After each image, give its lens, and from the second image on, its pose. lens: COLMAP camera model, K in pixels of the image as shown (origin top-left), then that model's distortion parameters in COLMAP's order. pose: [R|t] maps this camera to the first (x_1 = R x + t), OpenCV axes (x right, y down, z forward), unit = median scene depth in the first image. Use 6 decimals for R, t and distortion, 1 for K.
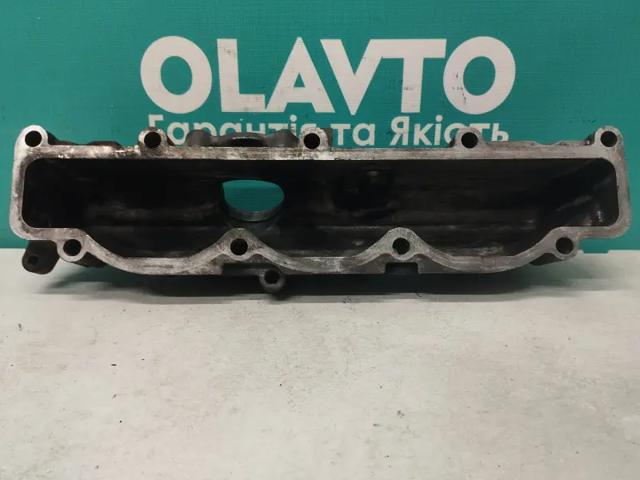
lens RADIAL K [[501.2, 0, 316.5], [0, 501.2, 241.7], [0, 0, 1]] dist [-0.070301, -0.011765]
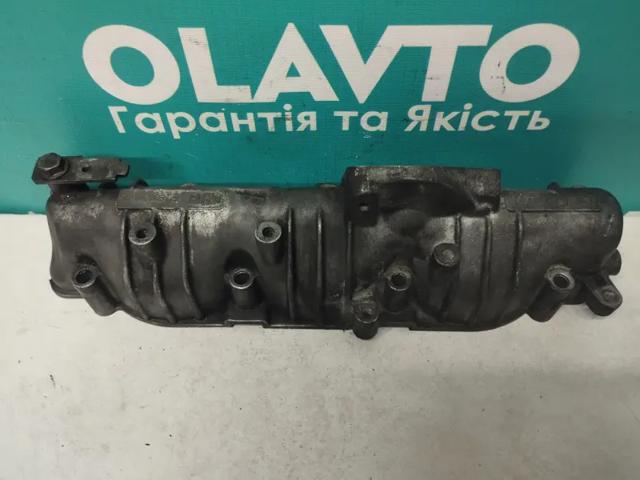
lens RADIAL K [[501.2, 0, 312.2], [0, 501.2, 274.4], [0, 0, 1]] dist [-0.070301, -0.011765]
pose [[0.999602, -0.007244, -0.027279, 0.014070], [0.021903, 0.808655, 0.587875, -0.508622], [0.017800, -0.588239, 0.808491, 0.190434]]
